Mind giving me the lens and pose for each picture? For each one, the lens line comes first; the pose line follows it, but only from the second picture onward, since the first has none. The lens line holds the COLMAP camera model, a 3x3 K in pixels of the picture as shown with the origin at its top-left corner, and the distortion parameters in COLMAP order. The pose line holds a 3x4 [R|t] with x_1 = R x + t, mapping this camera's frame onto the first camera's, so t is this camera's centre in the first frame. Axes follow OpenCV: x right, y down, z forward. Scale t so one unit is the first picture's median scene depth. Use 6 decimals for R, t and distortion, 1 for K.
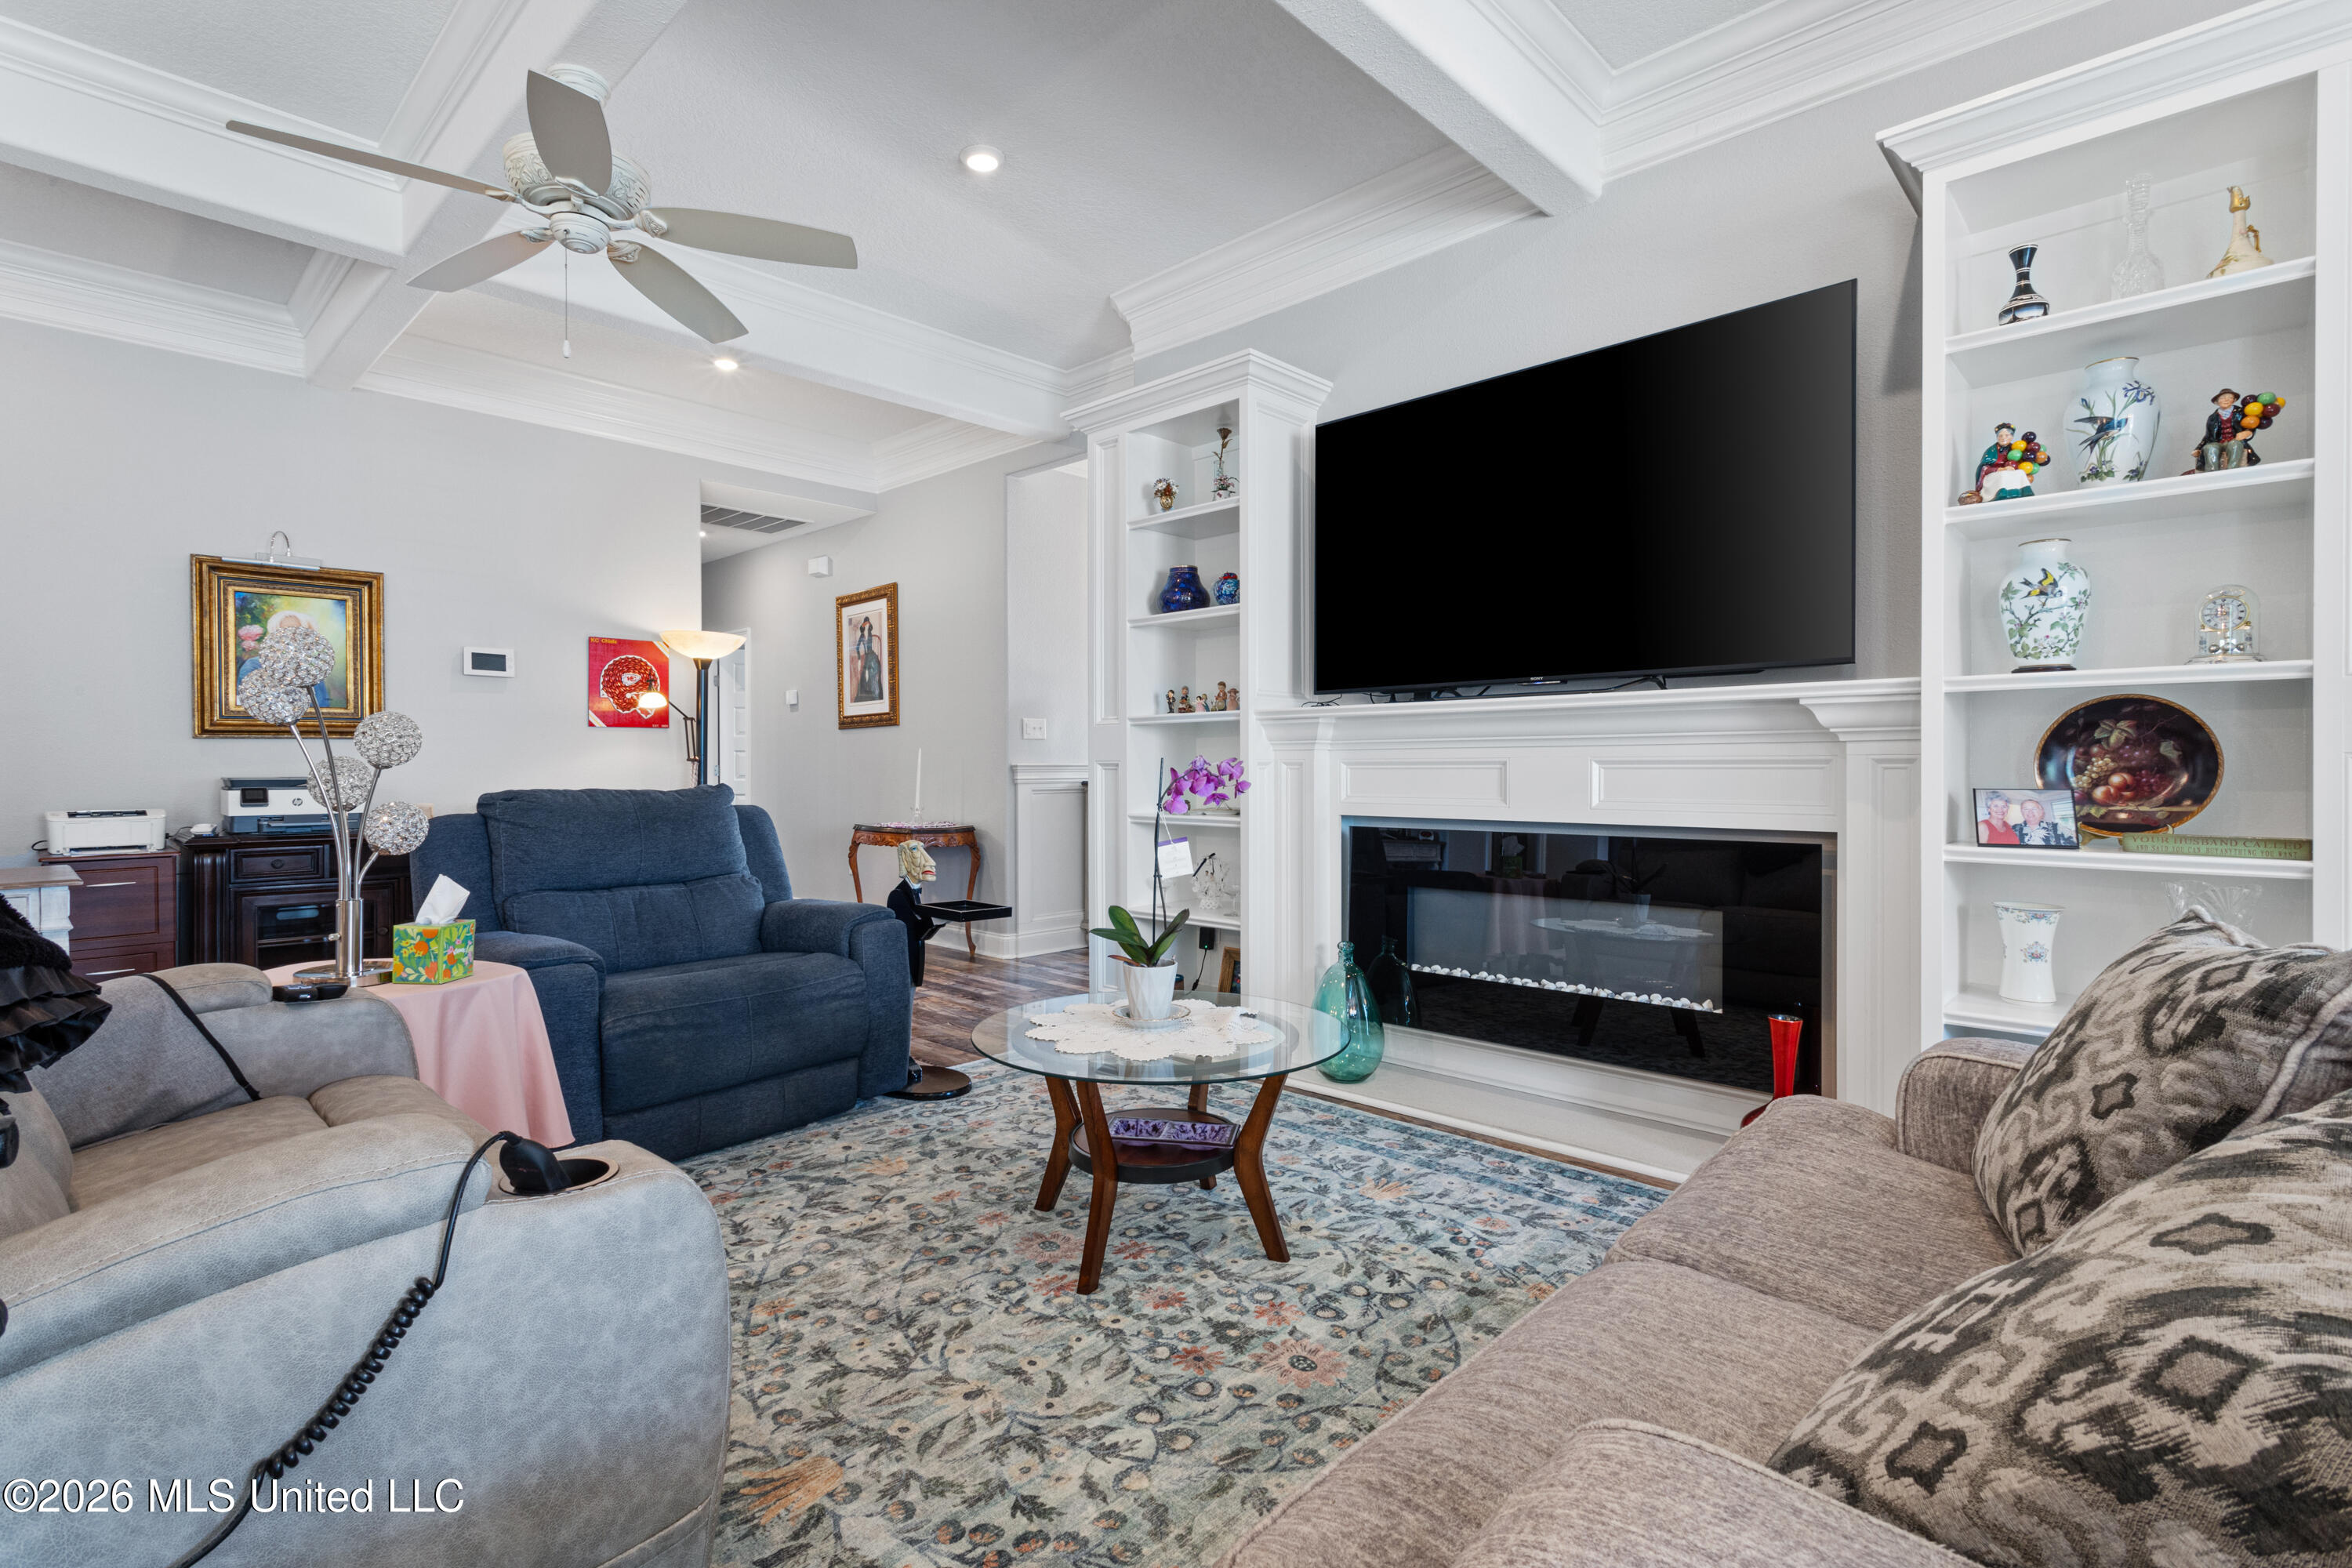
lens RADIAL K [[1109.1, 0, 1170.6], [0, 1109.1, 763.0], [0, 0, 1]] dist [0.001437, 0.001989]
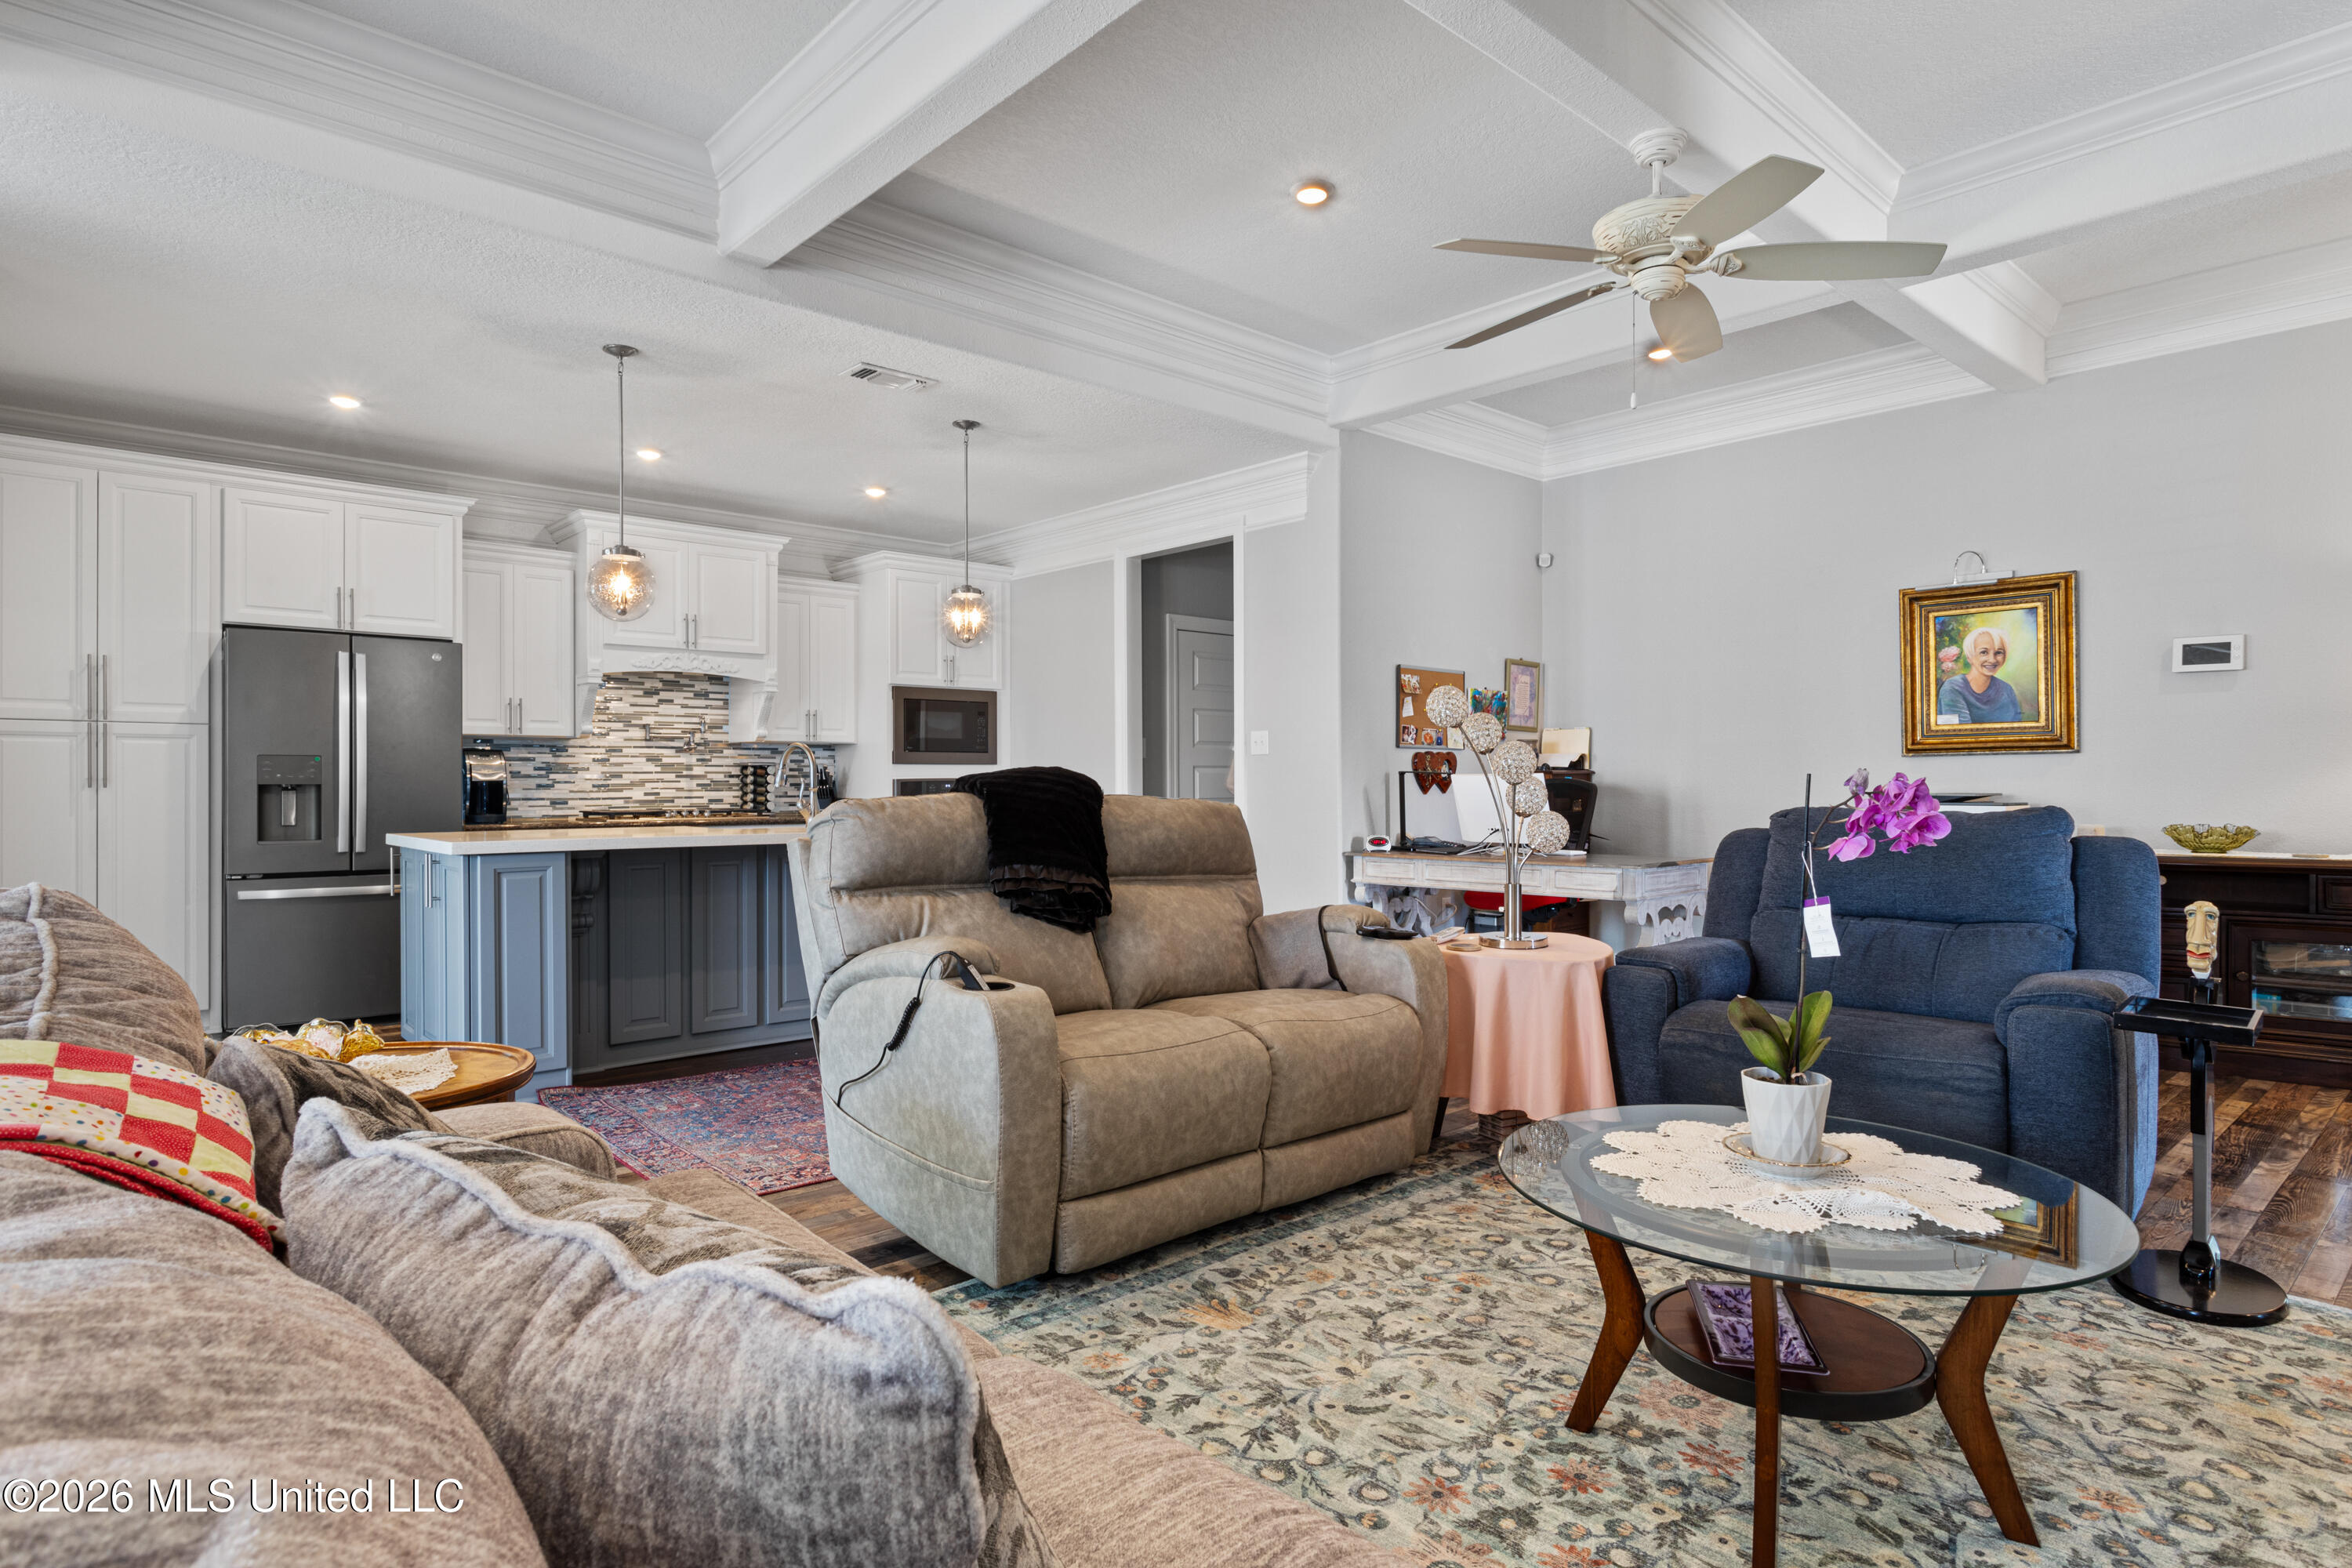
lens RADIAL K [[1274.3, 0, 1171.7], [0, 1274.3, 787.7], [0, 0, 1]] dist [-0.002180, -0.000551]
pose [[-0.081270, 0.007052, -0.996667, 0.895070], [0.001316, 0.999975, 0.006968, -0.003008], [0.996691, -0.000745, -0.081277, 0.789670]]
